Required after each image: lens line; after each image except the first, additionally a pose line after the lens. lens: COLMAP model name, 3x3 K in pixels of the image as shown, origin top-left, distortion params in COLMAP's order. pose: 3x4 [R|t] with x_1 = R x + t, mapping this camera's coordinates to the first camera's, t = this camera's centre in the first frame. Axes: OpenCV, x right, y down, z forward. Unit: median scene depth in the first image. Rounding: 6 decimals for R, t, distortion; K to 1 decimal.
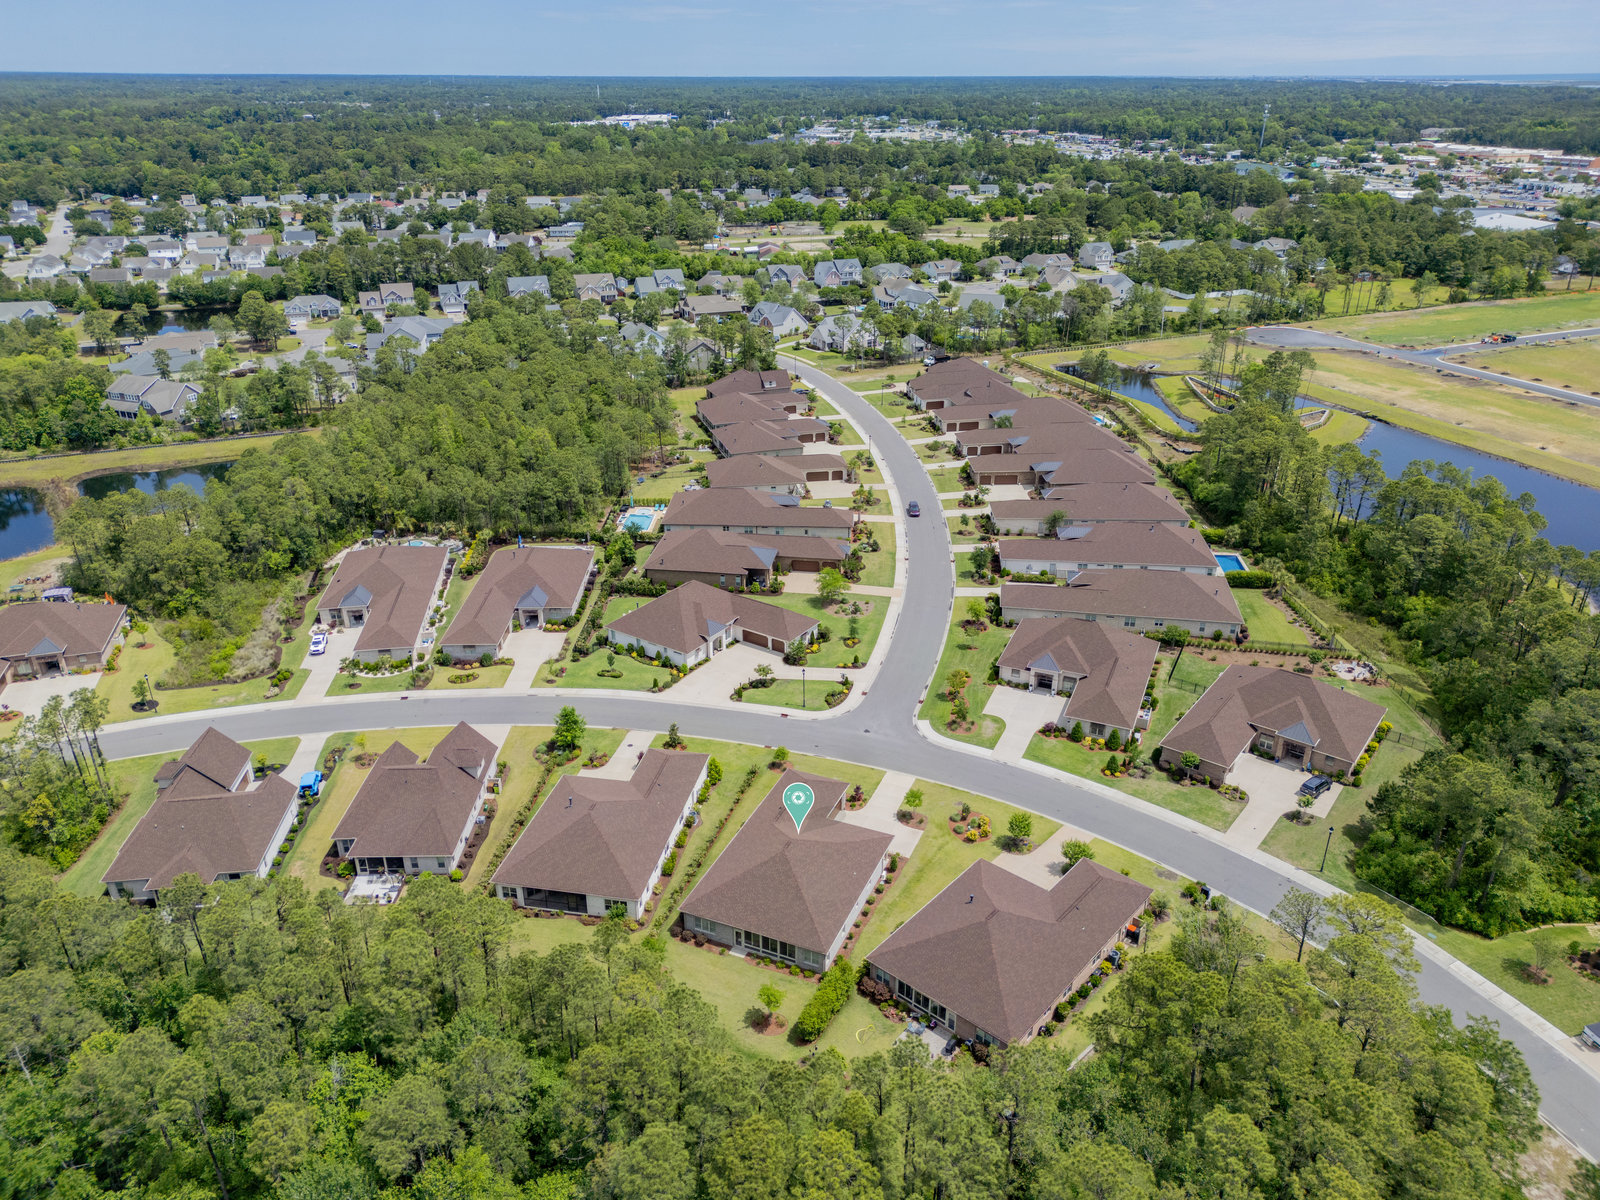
lens RADIAL K [[1129.0, 0, 800.1], [0, 1129.0, 585.0], [0, 0, 1]] dist [0.058540, -0.053301]
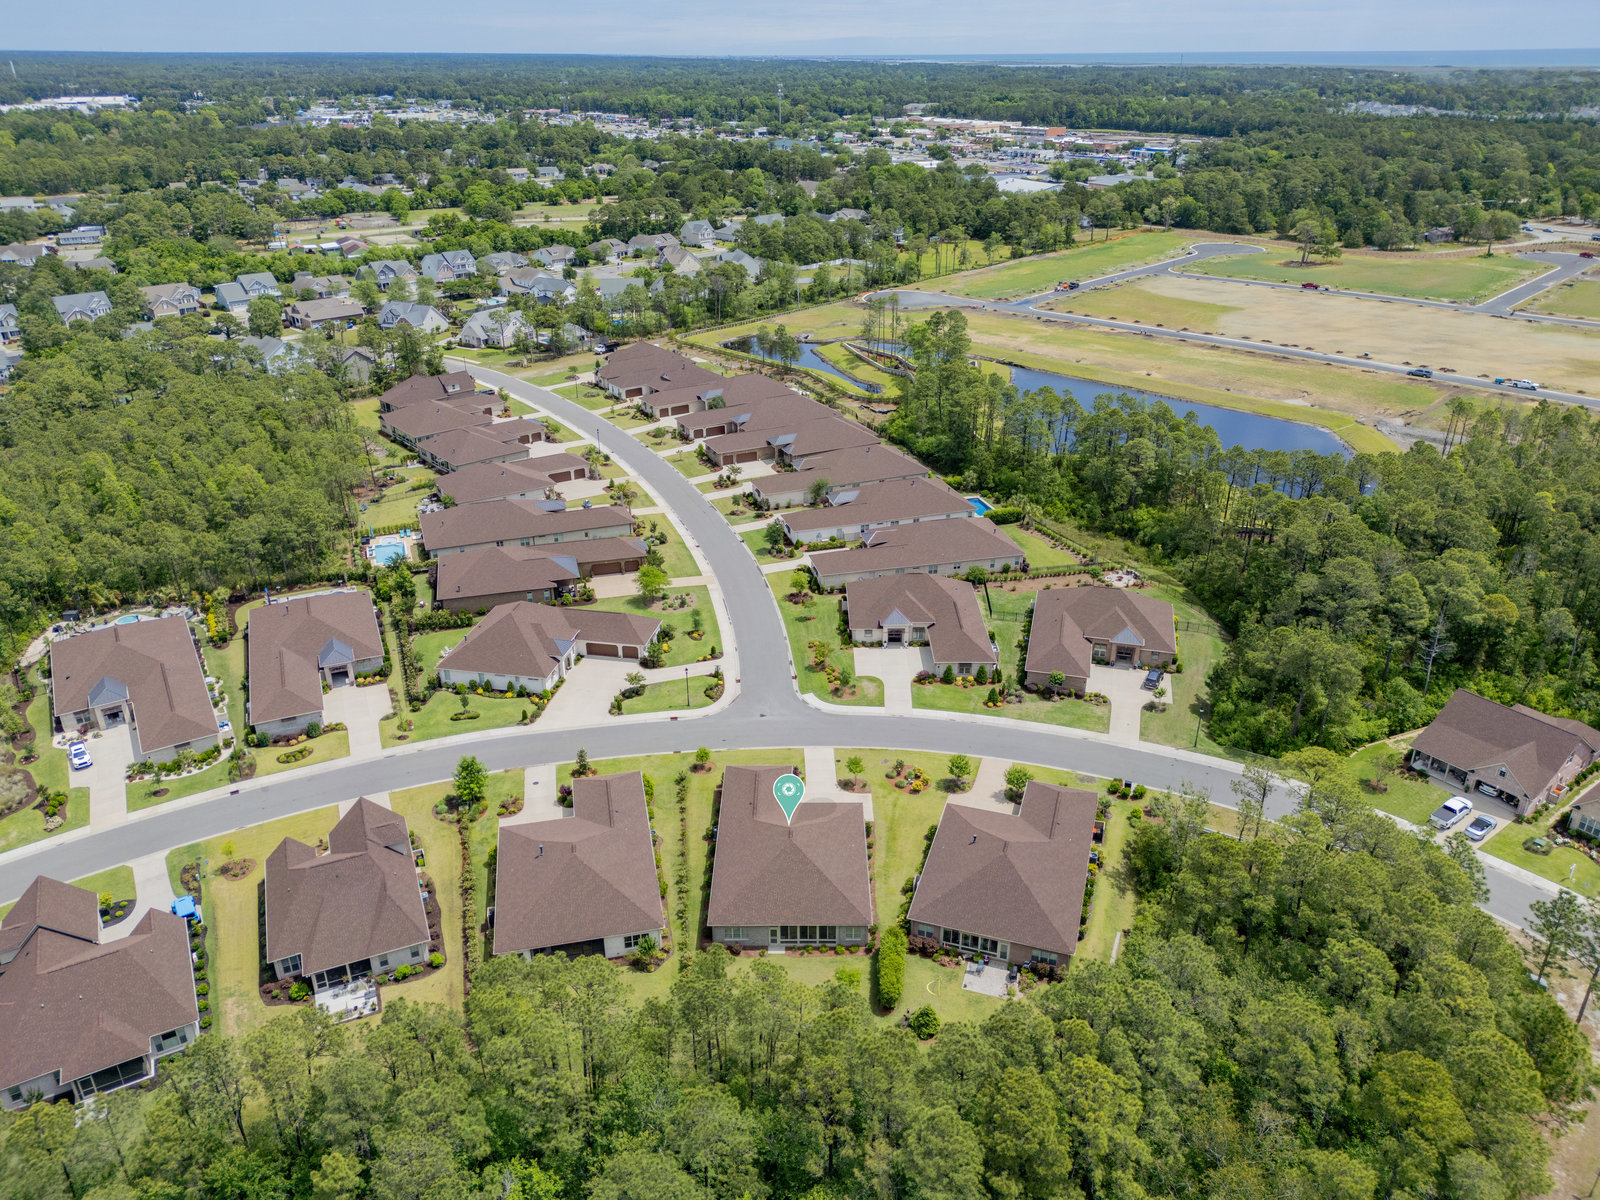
lens RADIAL K [[1129.5, 0, 802.6], [0, 1129.5, 597.0], [0, 0, 1]] dist [0.064021, -0.054916]
pose [[0.919450, -0.171127, 0.354016, -0.171118], [0.162633, 0.985216, 0.053849, -0.016370], [-0.357998, 0.008063, 0.933688, 0.029070]]
